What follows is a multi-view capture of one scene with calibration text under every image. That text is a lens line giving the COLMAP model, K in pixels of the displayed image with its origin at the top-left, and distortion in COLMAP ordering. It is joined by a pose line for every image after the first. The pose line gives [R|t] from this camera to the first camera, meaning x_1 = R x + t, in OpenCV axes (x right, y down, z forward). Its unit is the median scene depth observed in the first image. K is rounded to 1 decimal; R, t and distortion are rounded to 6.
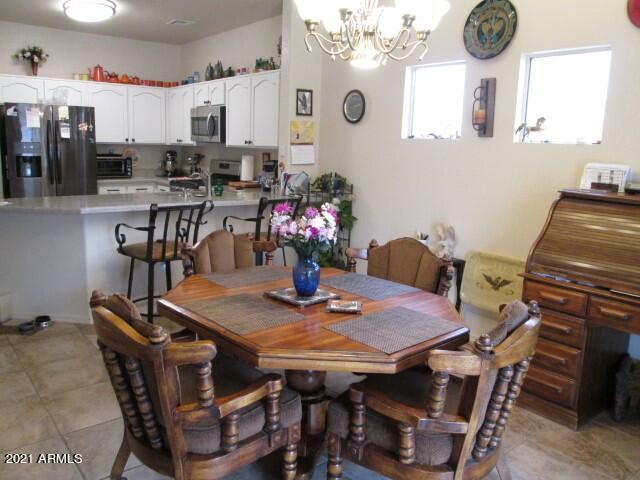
lens RADIAL K [[533.2, 0, 320.0], [0, 533.2, 240.0], [0, 0, 1]] dist [-0.067080, 0.061305]
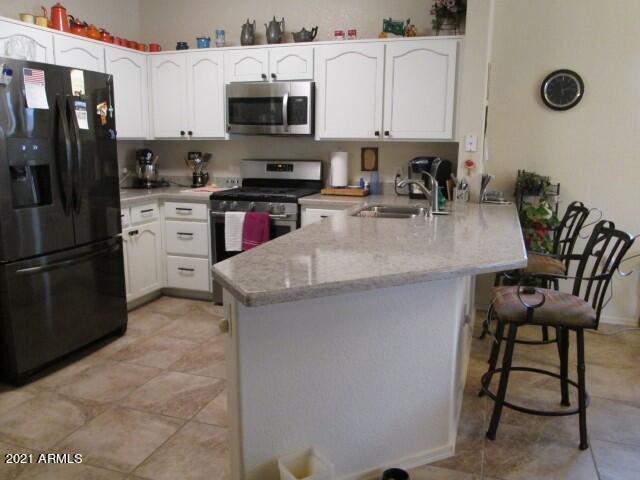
lens RADIAL K [[533.2, 0, 320.0], [0, 533.2, 240.0], [0, 0, 1]] dist [-0.067080, 0.061305]
pose [[0.840556, -0.118232, 0.528666, -0.560363], [0.109491, 0.992830, 0.047954, -0.077172], [-0.530545, 0.017576, 0.847475, 0.398425]]
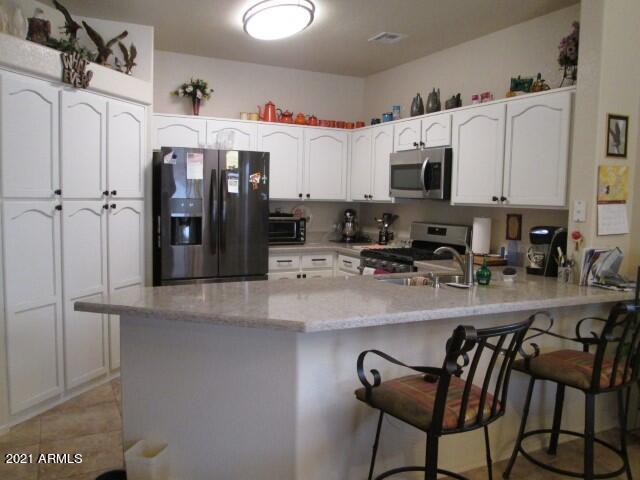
lens RADIAL K [[533.2, 0, 320.0], [0, 533.2, 240.0], [0, 0, 1]] dist [-0.067080, 0.061305]
pose [[0.979131, 0.011071, -0.202929, -0.201928], [-0.031618, 0.994655, -0.098294, -0.055284], [0.200756, 0.102659, 0.974248, 0.285804]]
